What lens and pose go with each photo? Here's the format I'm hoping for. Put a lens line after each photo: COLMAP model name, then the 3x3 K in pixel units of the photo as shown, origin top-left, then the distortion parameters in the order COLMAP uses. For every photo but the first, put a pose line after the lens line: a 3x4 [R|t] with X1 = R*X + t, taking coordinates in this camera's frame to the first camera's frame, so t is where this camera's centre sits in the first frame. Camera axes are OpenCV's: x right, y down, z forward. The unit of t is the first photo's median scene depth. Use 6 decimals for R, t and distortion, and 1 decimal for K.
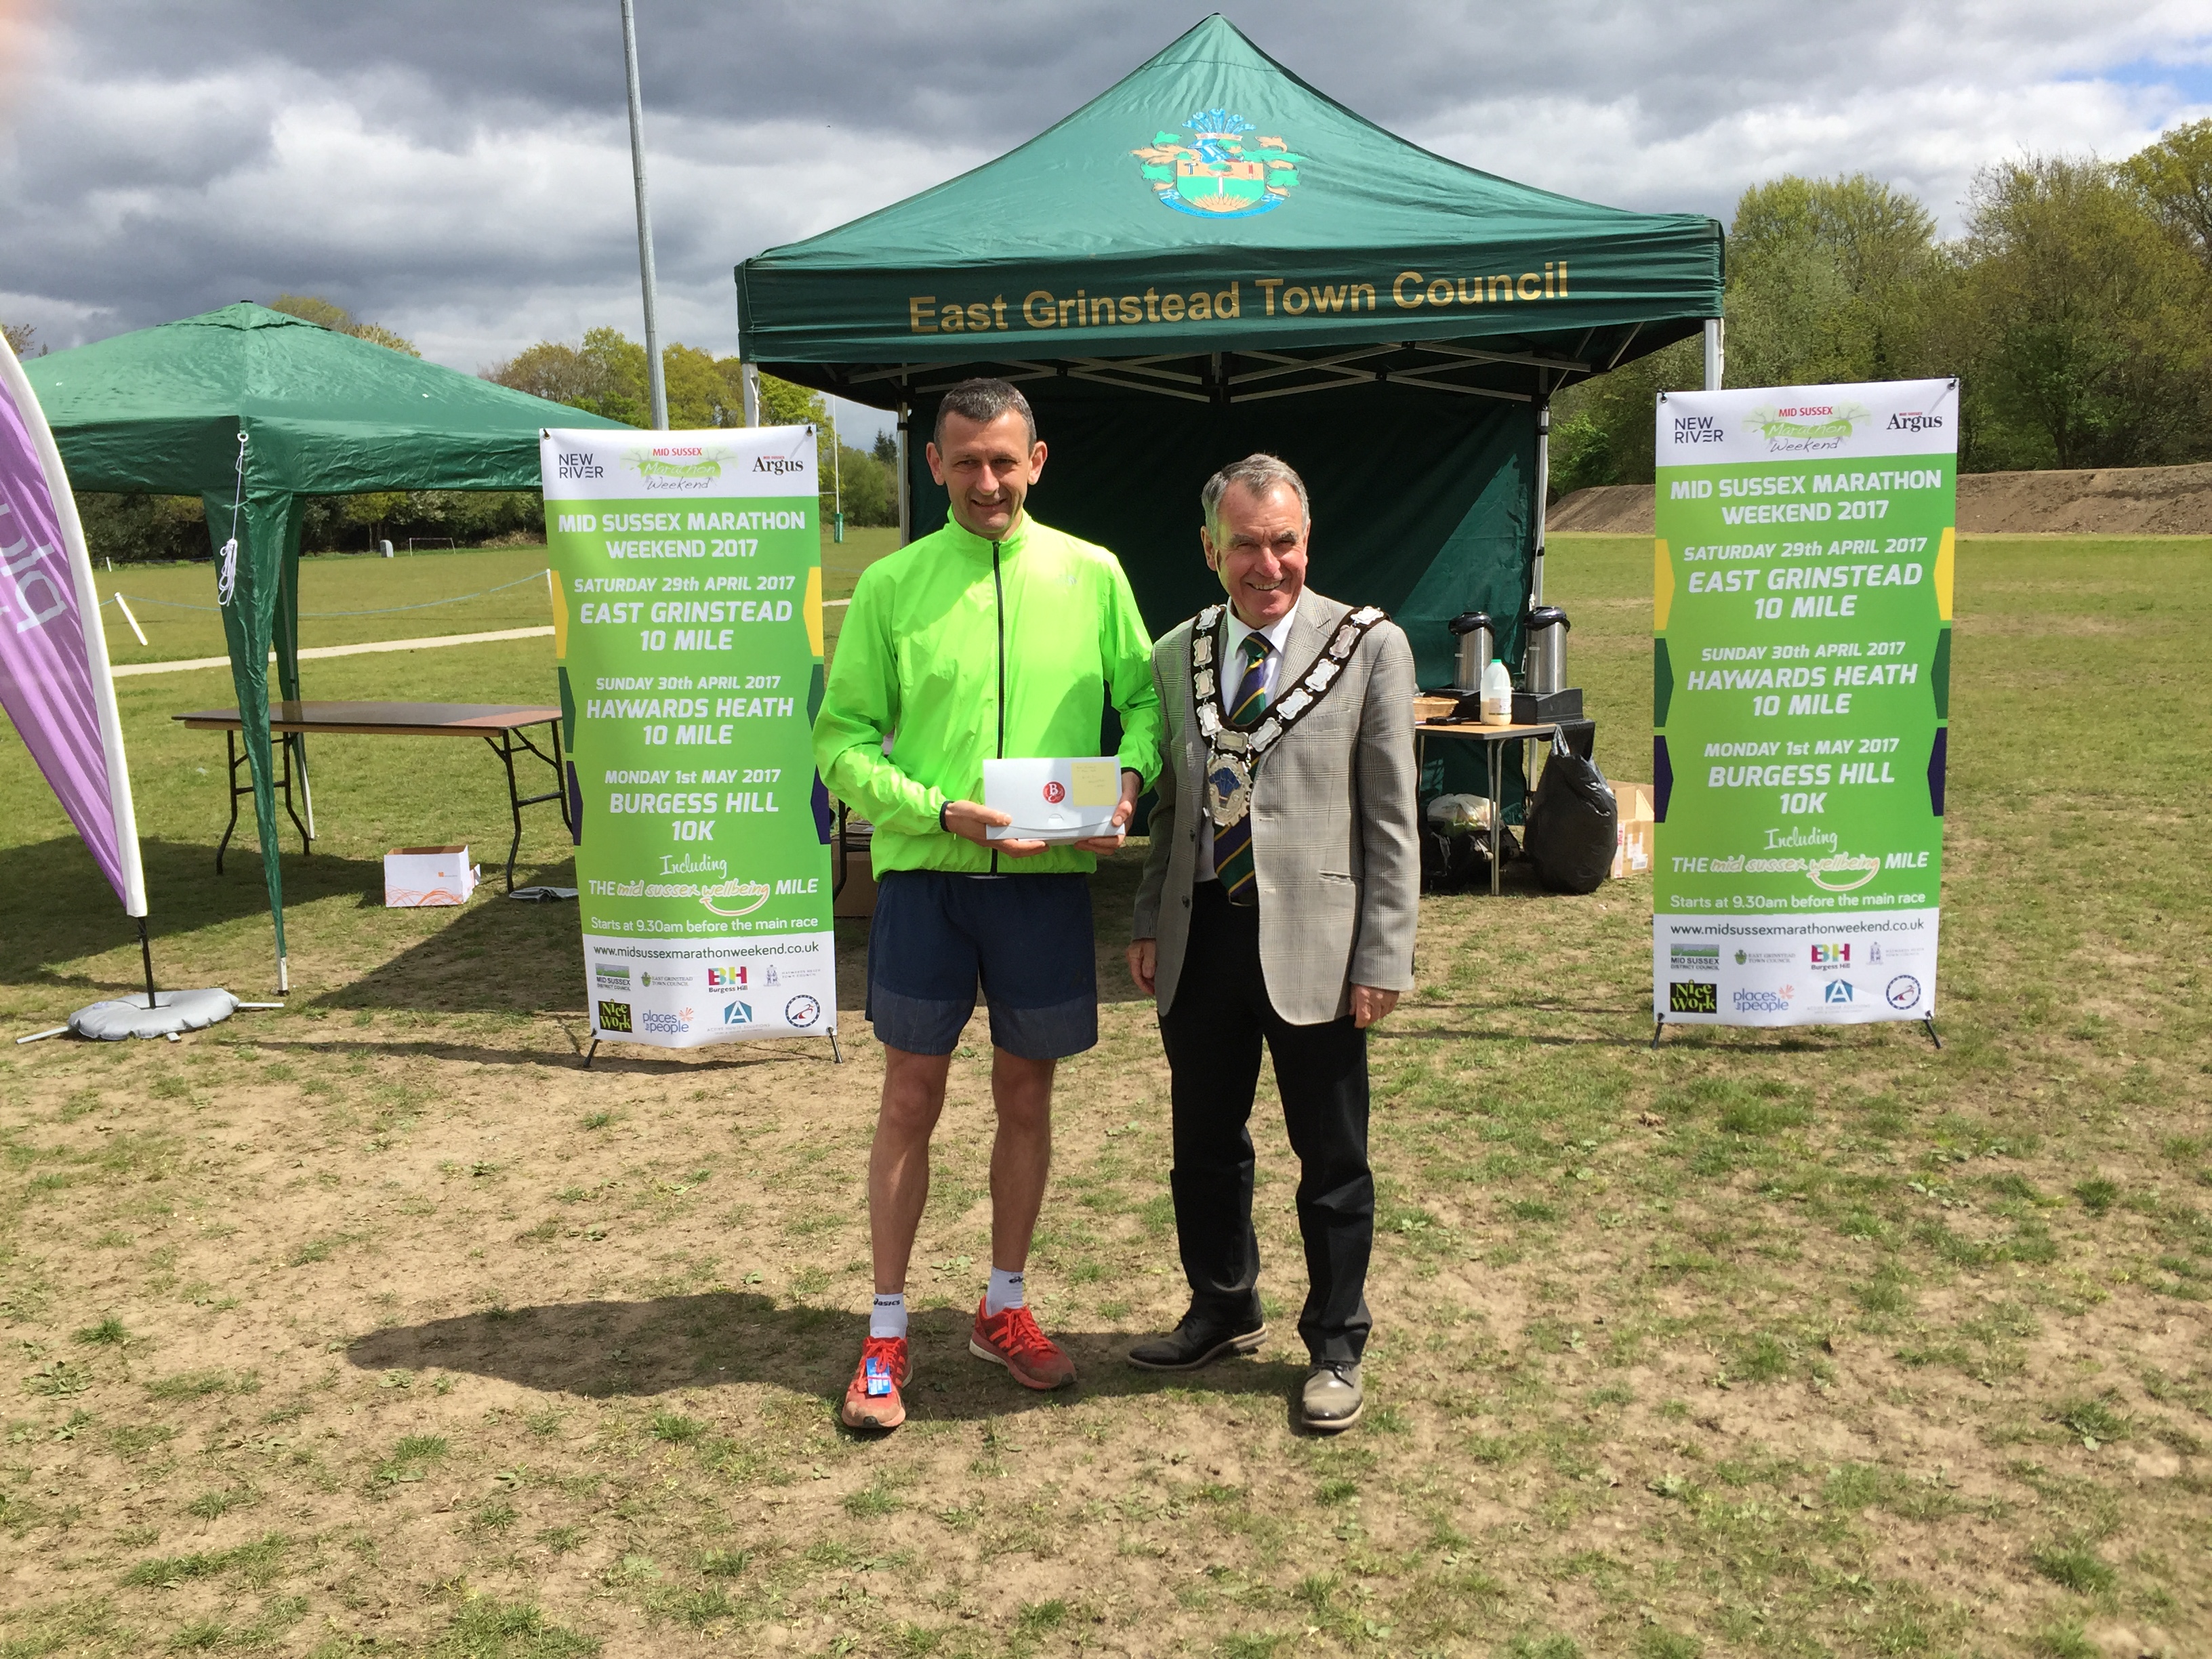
lens RADIAL K [[1889.5, 0, 1116.5], [0, 1889.5, 819.1], [0, 0, 1]] dist [0.091150, -0.125035]
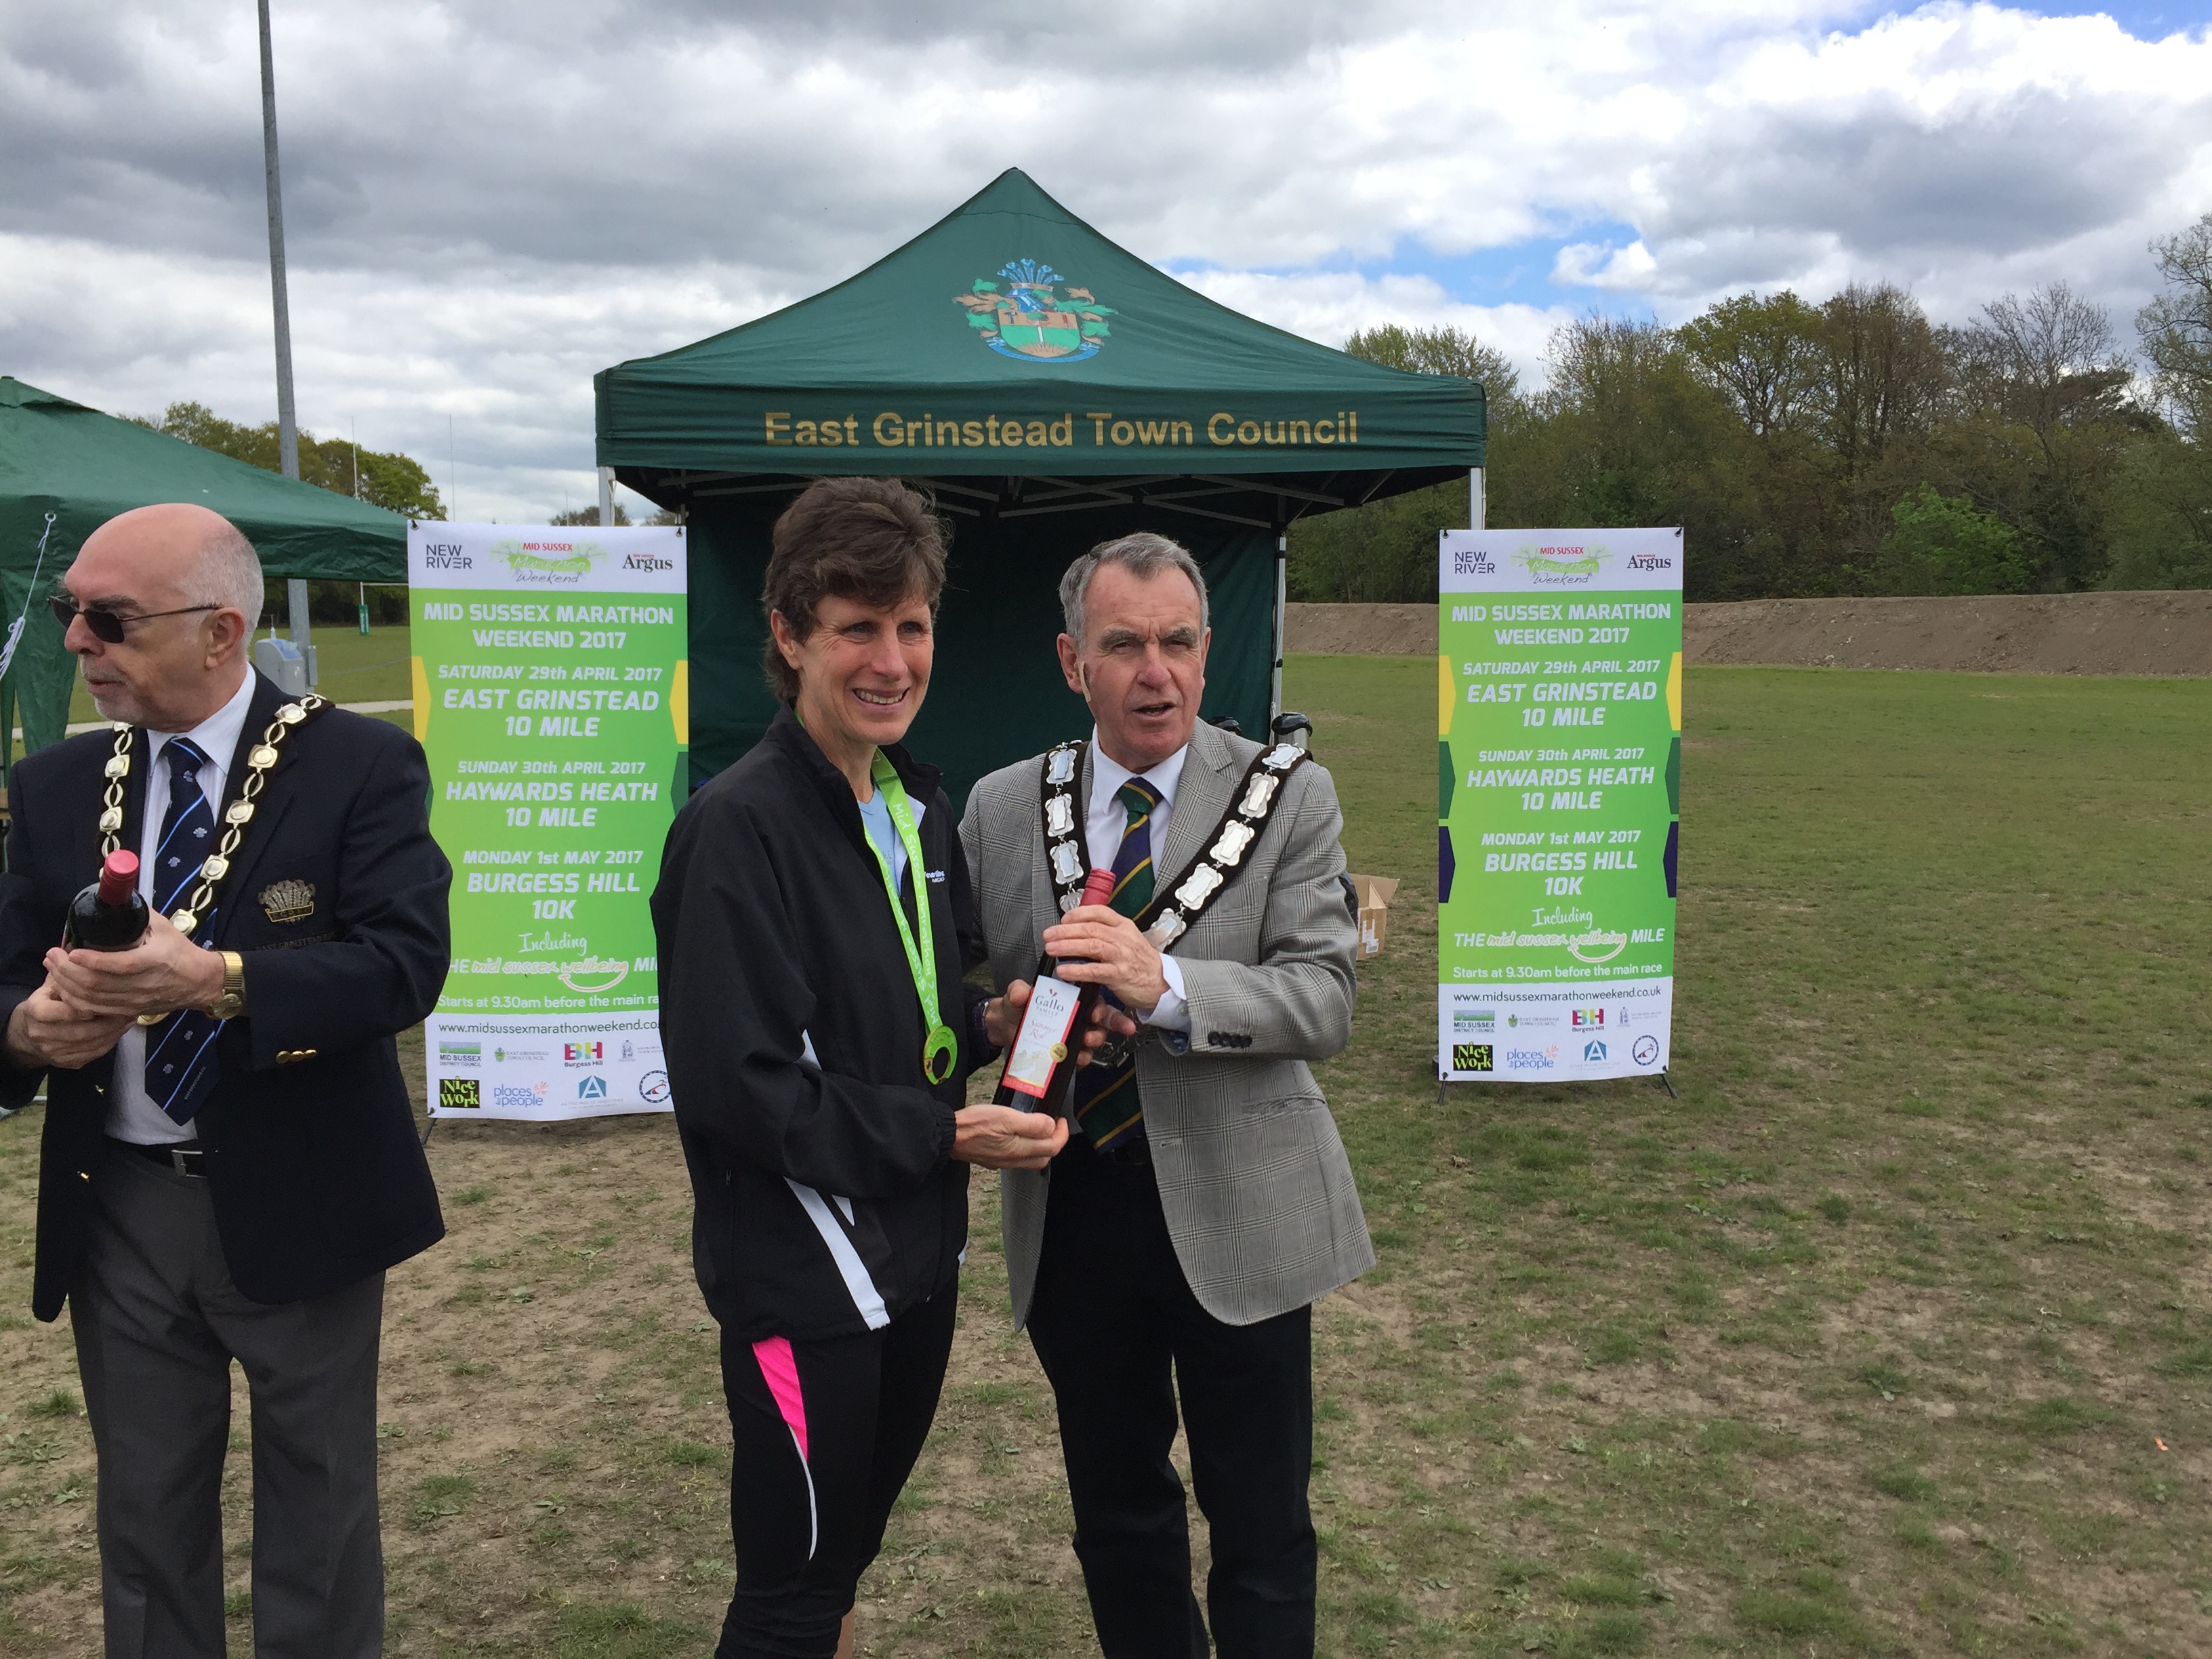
lens RADIAL K [[1887.0, 0, 1114.6], [0, 1887.0, 835.1], [0, 0, 1]] dist [0.090720, -0.125161]
pose [[0.980958, 0.005764, 0.194133, -0.159216], [0.003393, 0.998898, -0.046806, 0.016900], [-0.194189, 0.046574, 0.979858, -0.087384]]
